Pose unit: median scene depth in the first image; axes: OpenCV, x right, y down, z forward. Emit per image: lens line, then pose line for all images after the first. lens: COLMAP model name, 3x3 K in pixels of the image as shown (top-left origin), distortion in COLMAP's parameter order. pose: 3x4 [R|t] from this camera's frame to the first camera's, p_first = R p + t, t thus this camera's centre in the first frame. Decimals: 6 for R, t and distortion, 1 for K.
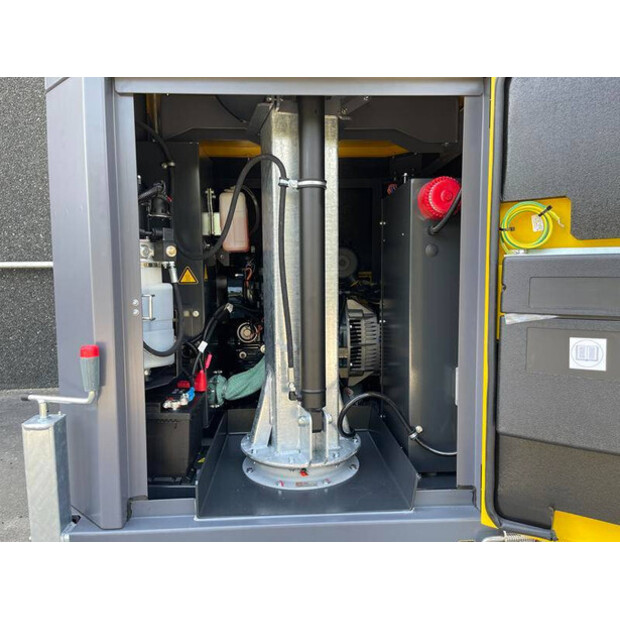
lens RADIAL K [[511.6, 0, 310.0], [0, 511.6, 310.0], [0, 0, 1]] dist [0.002814, -0.001898]
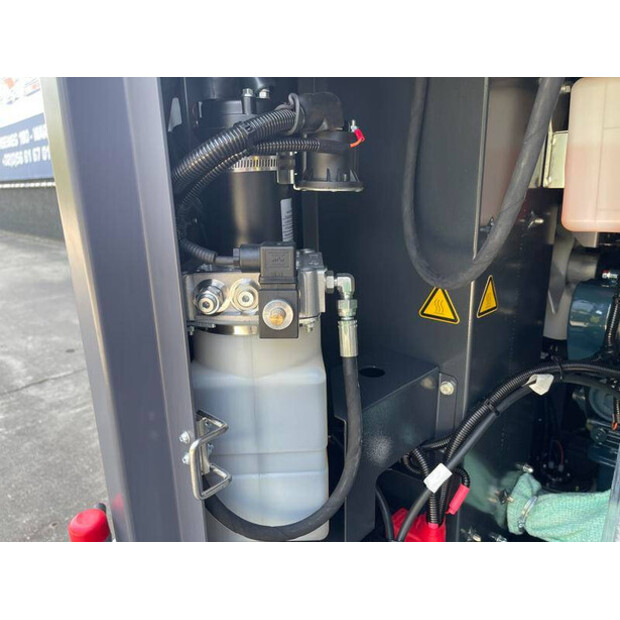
lens RADIAL K [[511.6, 0, 310.0], [0, 511.6, 310.0], [0, 0, 1]] dist [0.002814, -0.001898]
pose [[0.677875, 0.207842, -0.705186, -0.004347], [-0.029202, 0.966061, 0.256659, -0.169302], [0.734597, -0.153390, 0.660938, 0.627971]]
